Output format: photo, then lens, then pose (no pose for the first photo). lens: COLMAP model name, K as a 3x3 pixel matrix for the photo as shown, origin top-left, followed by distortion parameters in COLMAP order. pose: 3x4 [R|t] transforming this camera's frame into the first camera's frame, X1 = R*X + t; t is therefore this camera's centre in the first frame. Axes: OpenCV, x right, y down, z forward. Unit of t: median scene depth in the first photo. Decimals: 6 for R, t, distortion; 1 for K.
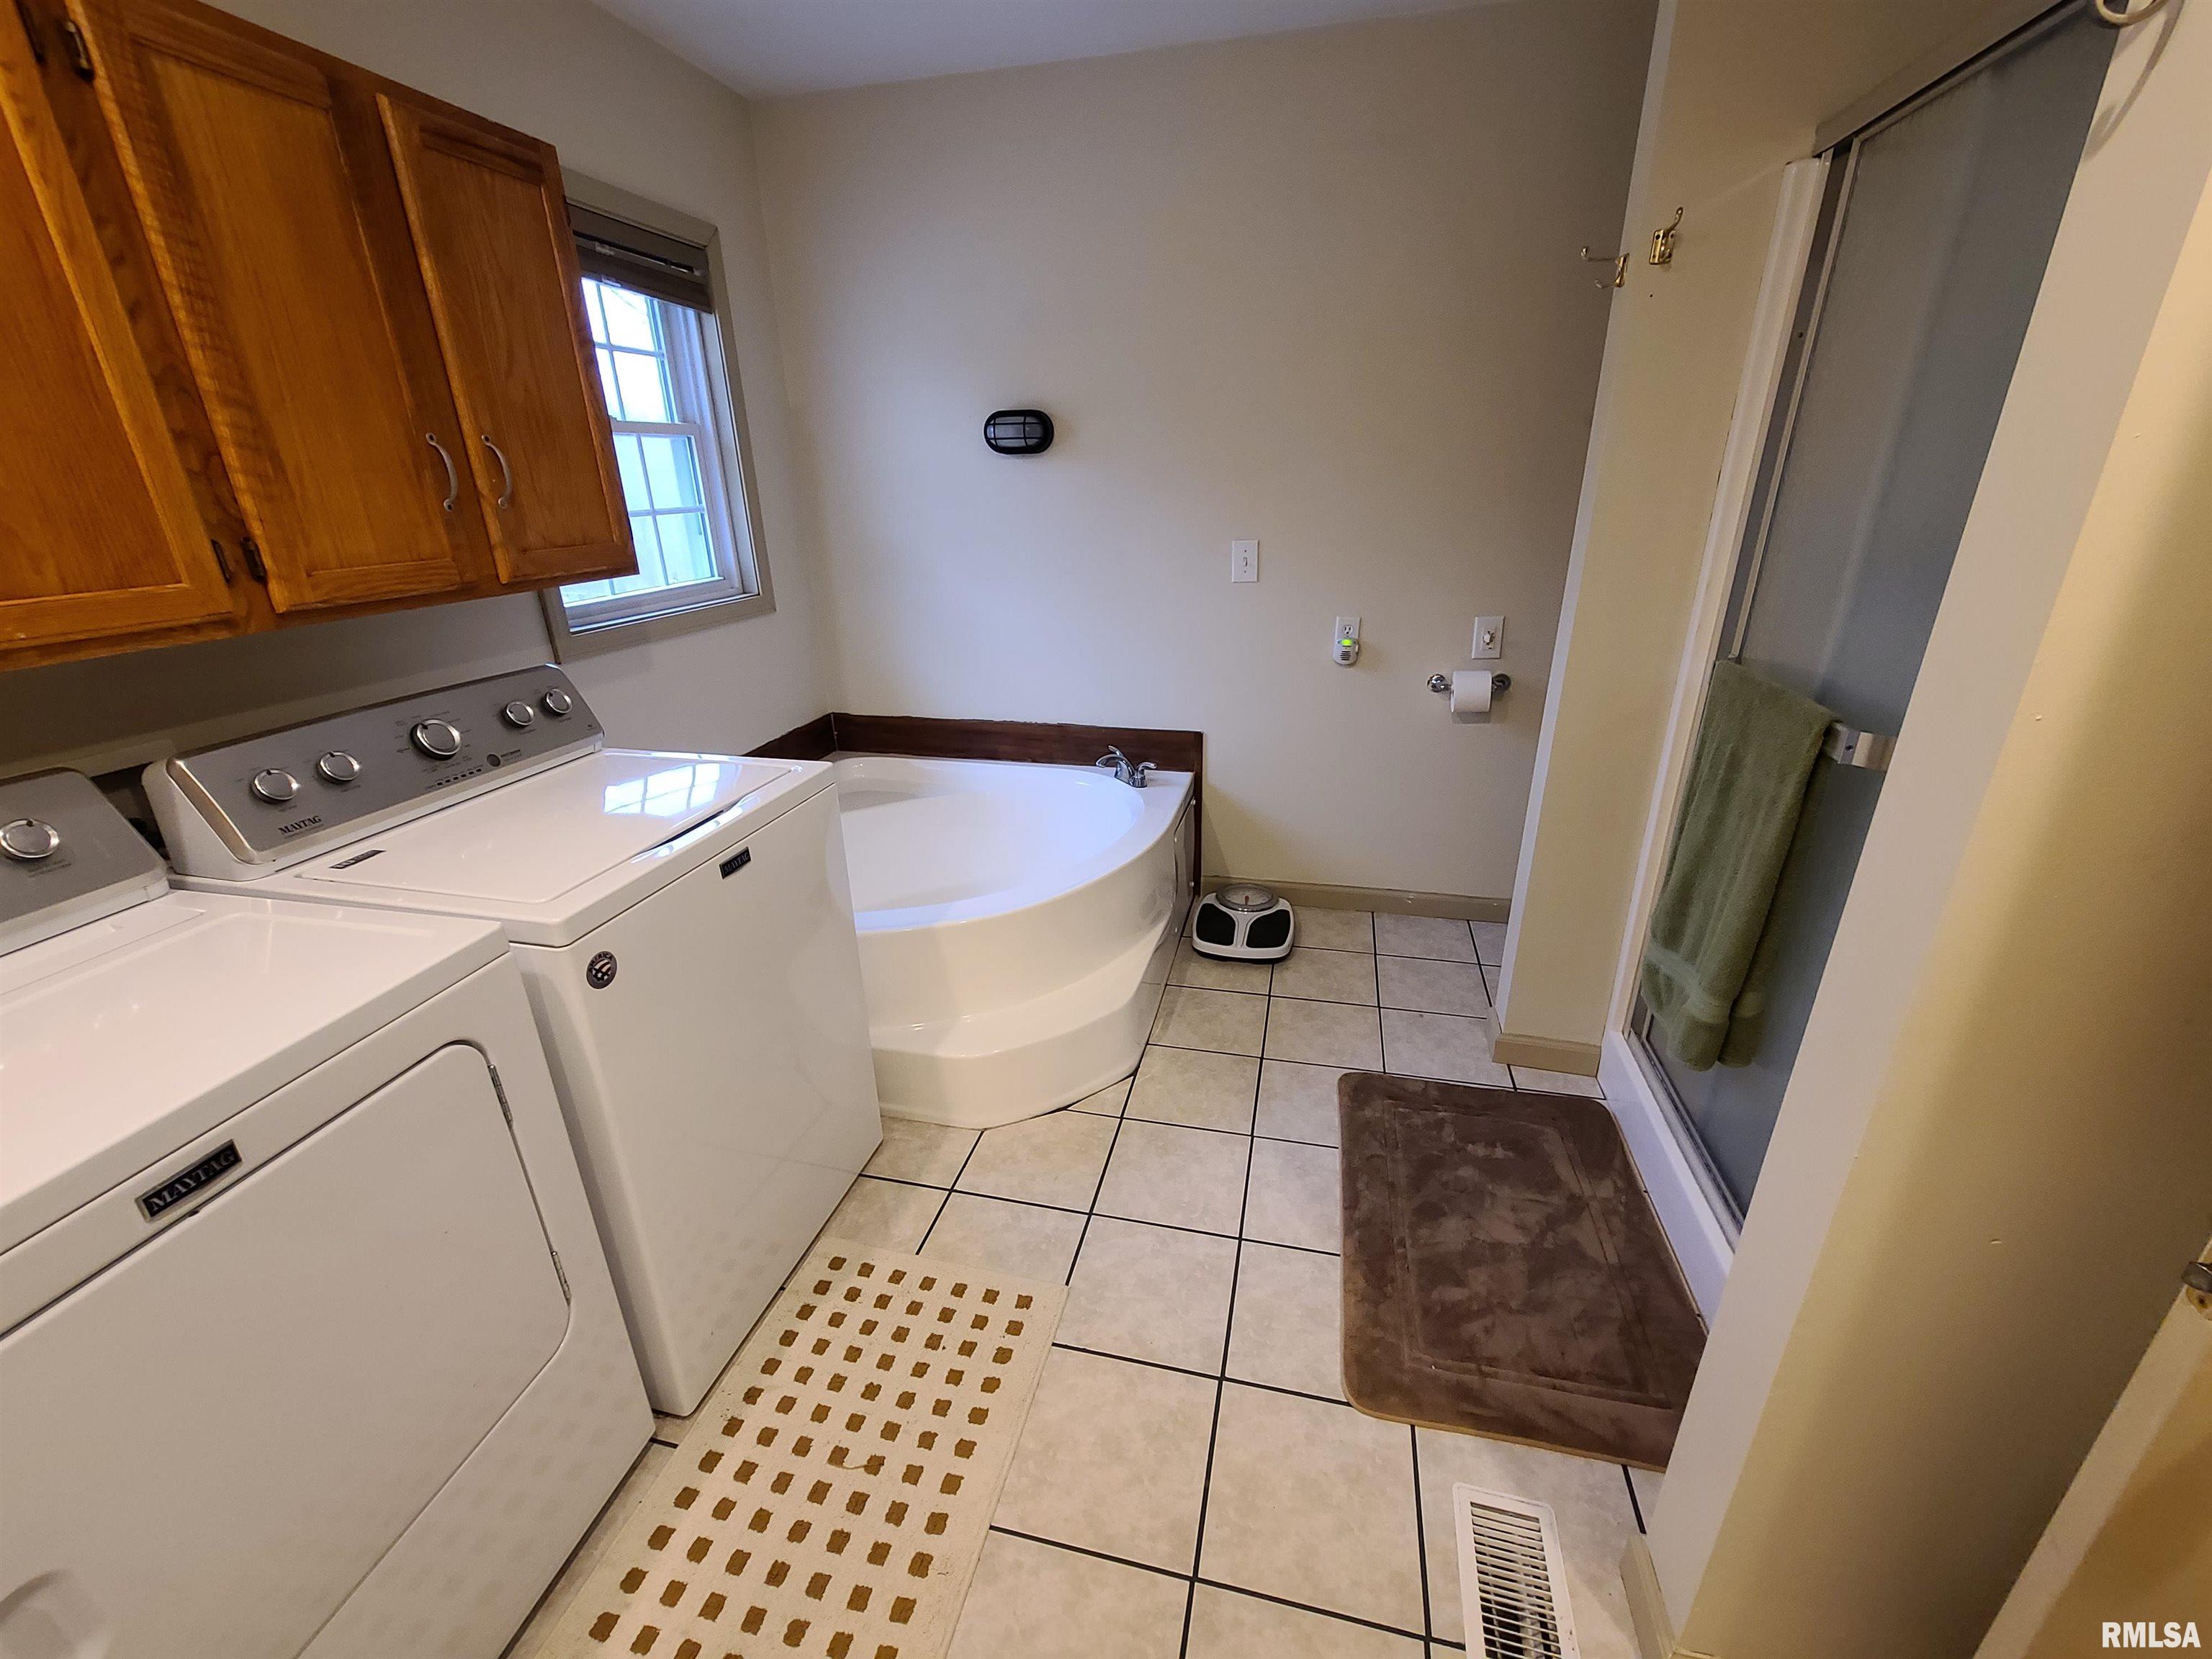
lens RADIAL K [[905.8, 0, 1103.4], [0, 905.8, 832.3], [0, 0, 1]] dist [0.003888, -0.000379]
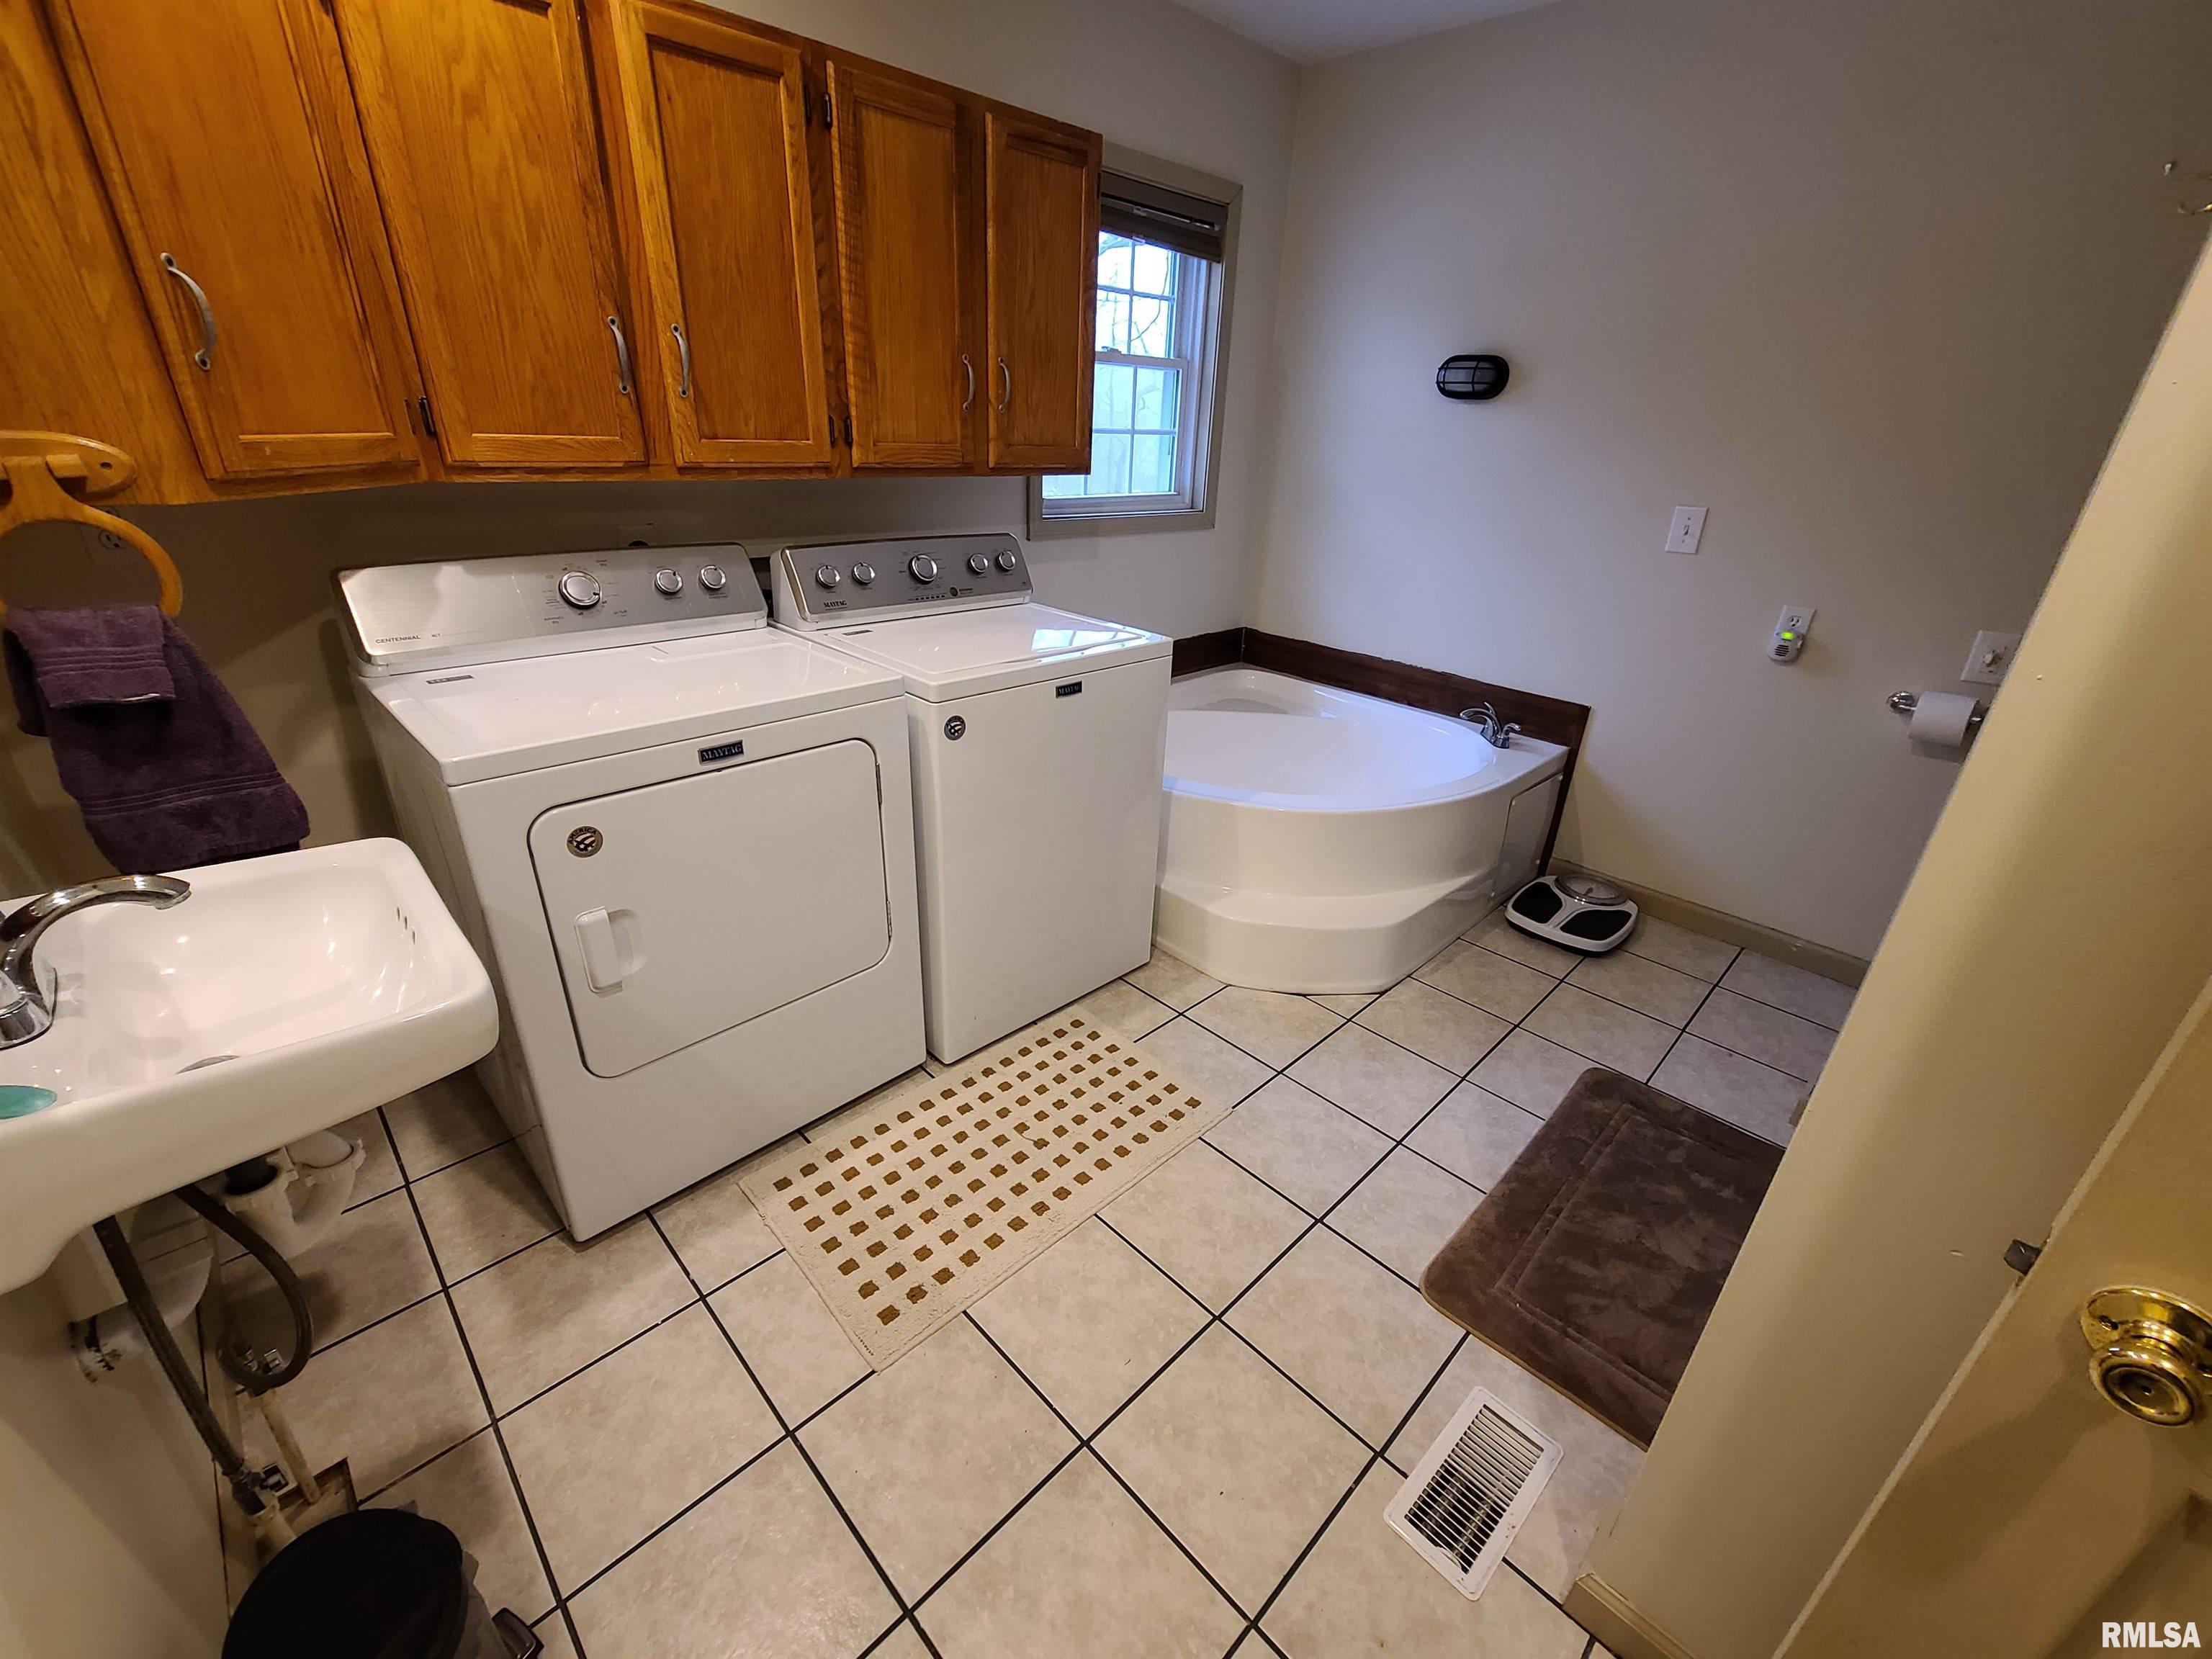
lens RADIAL K [[905.8, 0, 1106.1], [0, 905.8, 829.1], [0, 0, 1]] dist [0.003888, -0.000379]
pose [[0.850107, 0.266070, -0.454449, 0.263320], [-0.246436, 0.963648, 0.103204, 0.070879], [0.465389, 0.024258, 0.884774, -0.128594]]
